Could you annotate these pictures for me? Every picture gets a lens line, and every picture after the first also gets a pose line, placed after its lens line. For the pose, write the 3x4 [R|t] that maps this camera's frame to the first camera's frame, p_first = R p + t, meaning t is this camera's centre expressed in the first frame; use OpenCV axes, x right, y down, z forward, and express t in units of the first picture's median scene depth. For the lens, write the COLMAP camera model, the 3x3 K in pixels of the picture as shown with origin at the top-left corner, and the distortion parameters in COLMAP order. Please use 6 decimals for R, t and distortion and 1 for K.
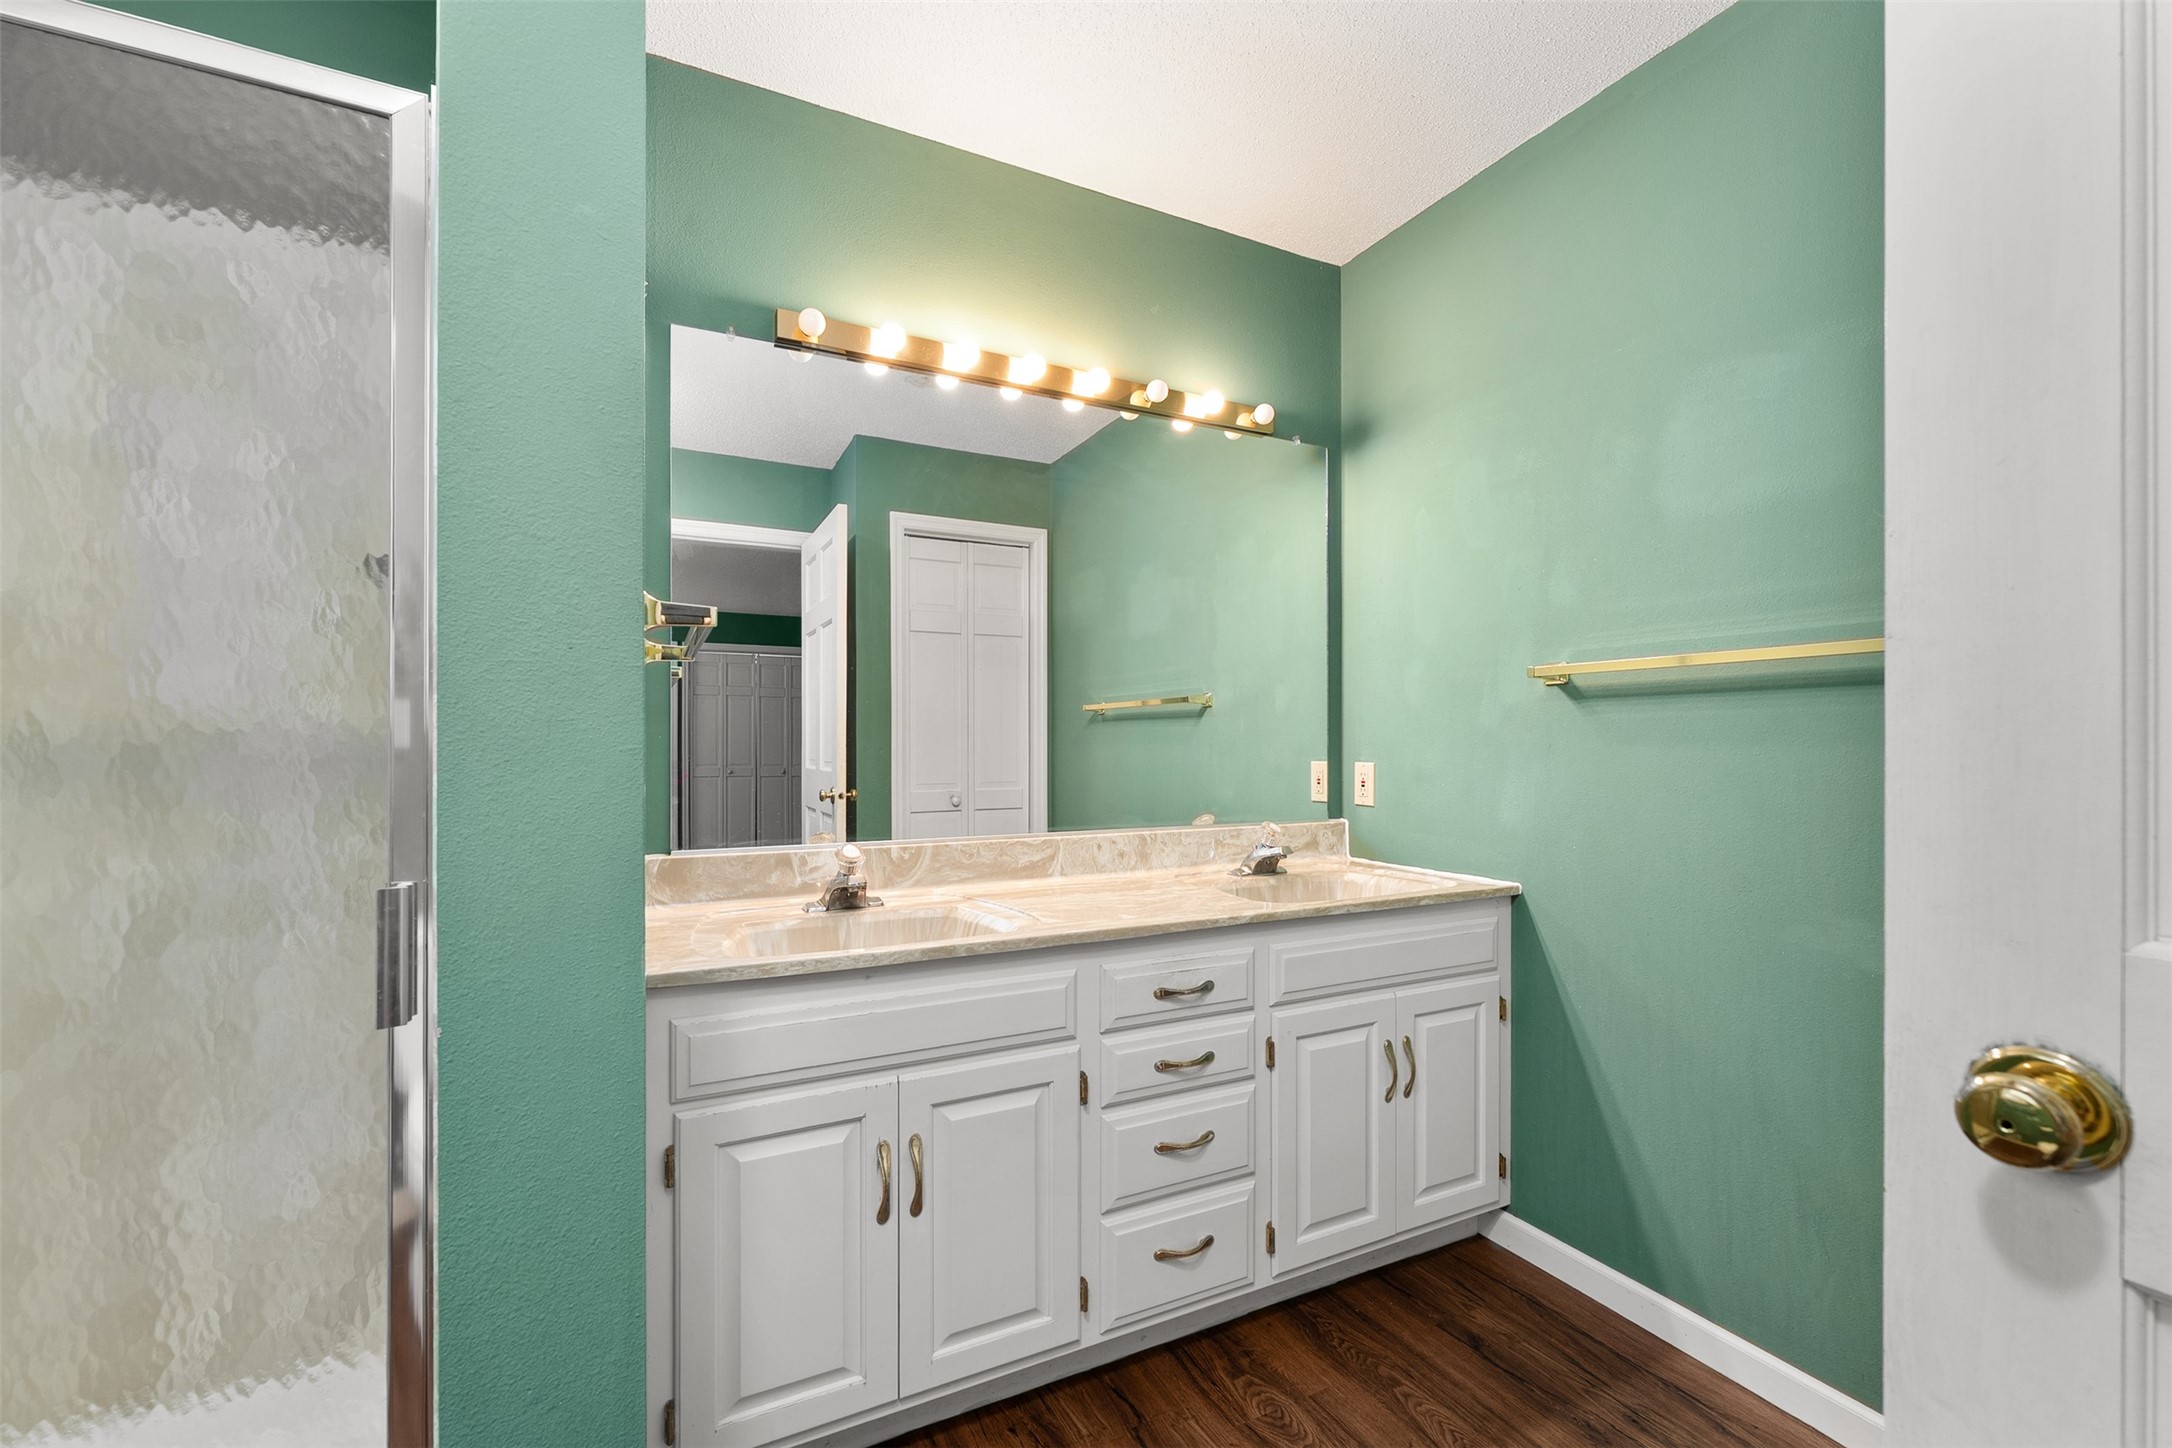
lens RADIAL K [[892.3, 0, 1083.4], [0, 892.3, 741.1], [0, 0, 1]] dist [-0.005164, -0.001060]
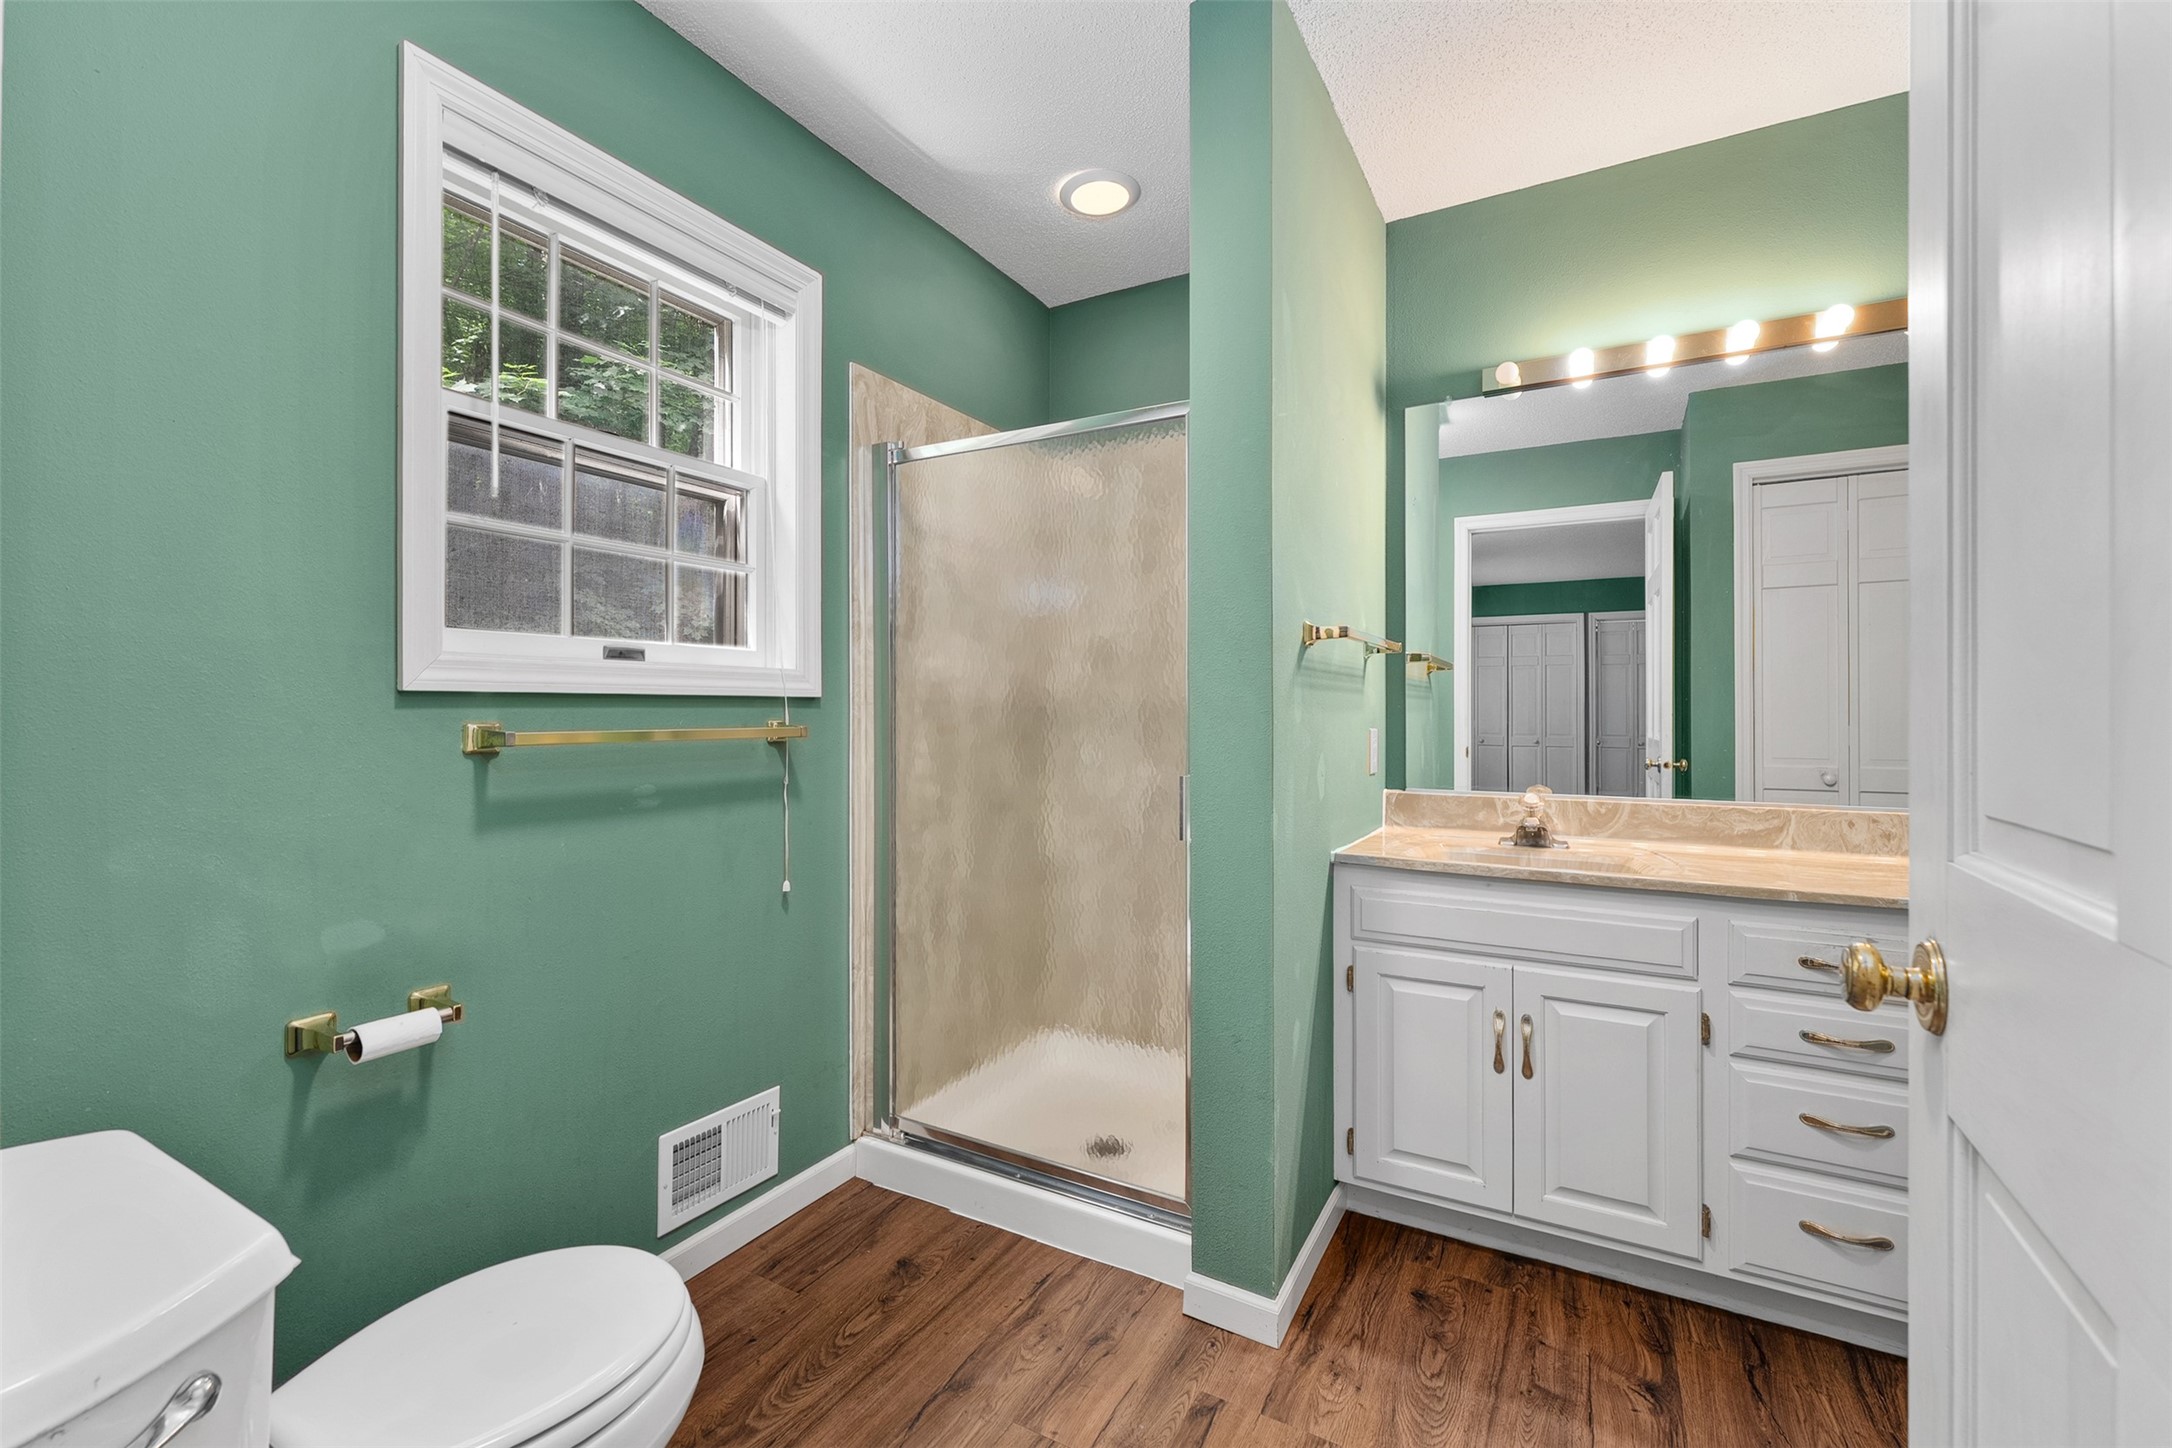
lens RADIAL K [[892.3, 0, 1095.5], [0, 892.3, 713.9], [0, 0, 1]] dist [-0.005164, -0.001060]
pose [[0.572468, 0.001686, -0.819925, 0.400320], [0.000909, 0.999996, 0.002691, 0.003190], [0.819926, -0.002286, 0.572465, -0.192827]]
